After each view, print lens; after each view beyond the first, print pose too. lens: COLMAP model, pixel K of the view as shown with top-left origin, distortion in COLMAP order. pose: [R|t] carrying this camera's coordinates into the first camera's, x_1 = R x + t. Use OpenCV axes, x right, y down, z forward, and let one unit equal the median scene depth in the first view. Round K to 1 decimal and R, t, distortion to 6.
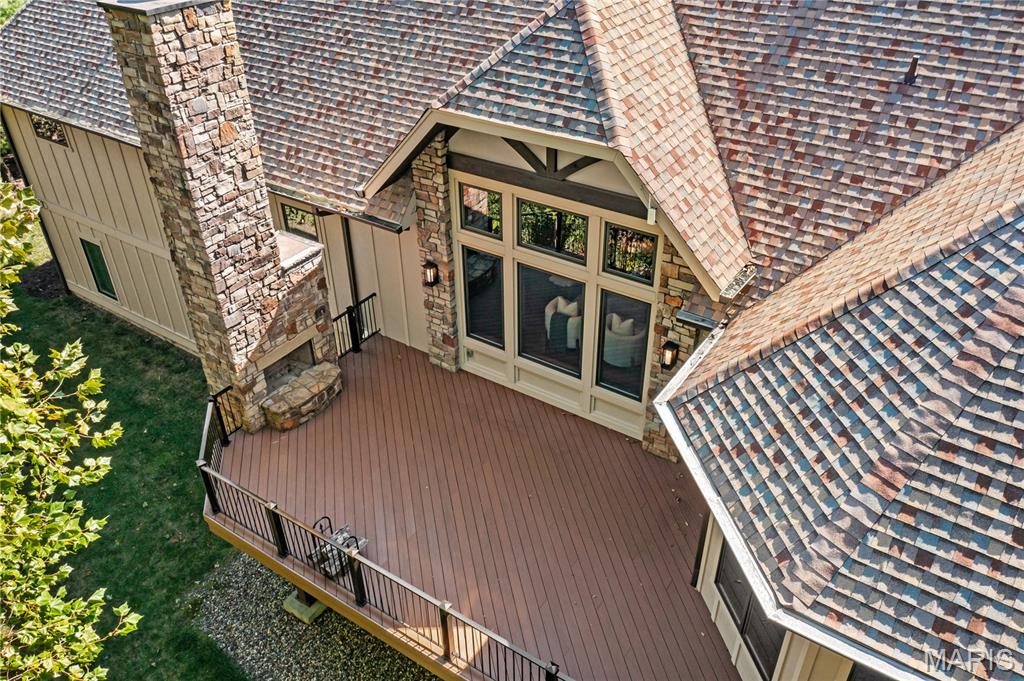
lens RADIAL K [[806.3, 0, 510.3], [0, 806.3, 344.6], [0, 0, 1]] dist [-0.015339, 0.002209]
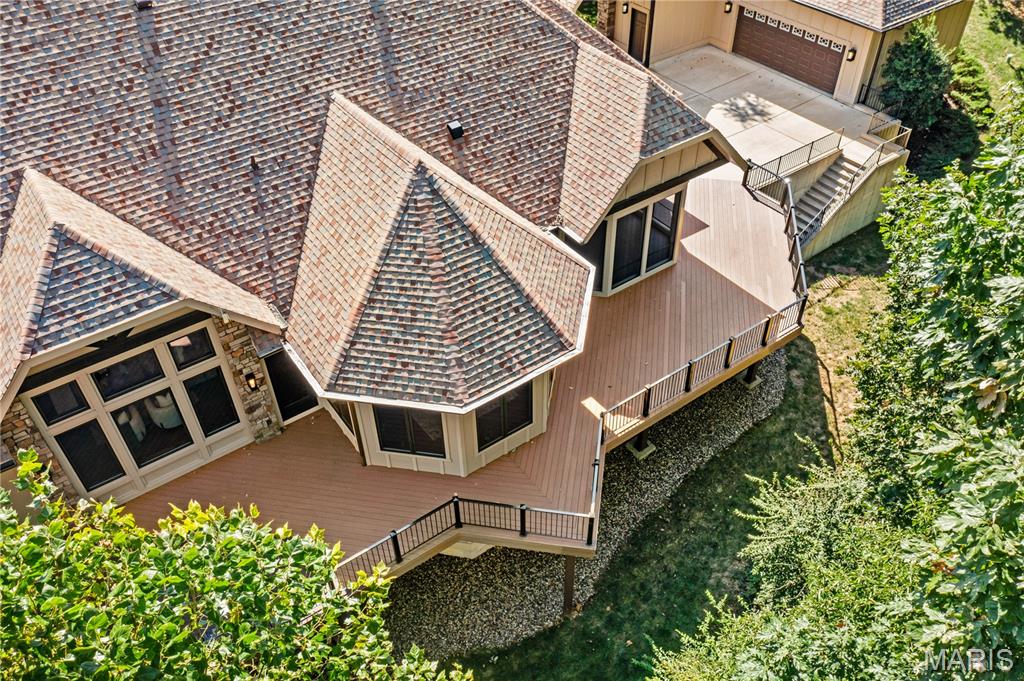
lens RADIAL K [[806.3, 0, 511.7], [0, 806.3, 339.2], [0, 0, 1]] dist [-0.015339, 0.002209]
pose [[0.343452, -0.623029, 0.702763, -0.908673], [0.537048, 0.744154, 0.397260, -0.537303], [-0.770468, 0.240977, 0.590178, -0.421798]]
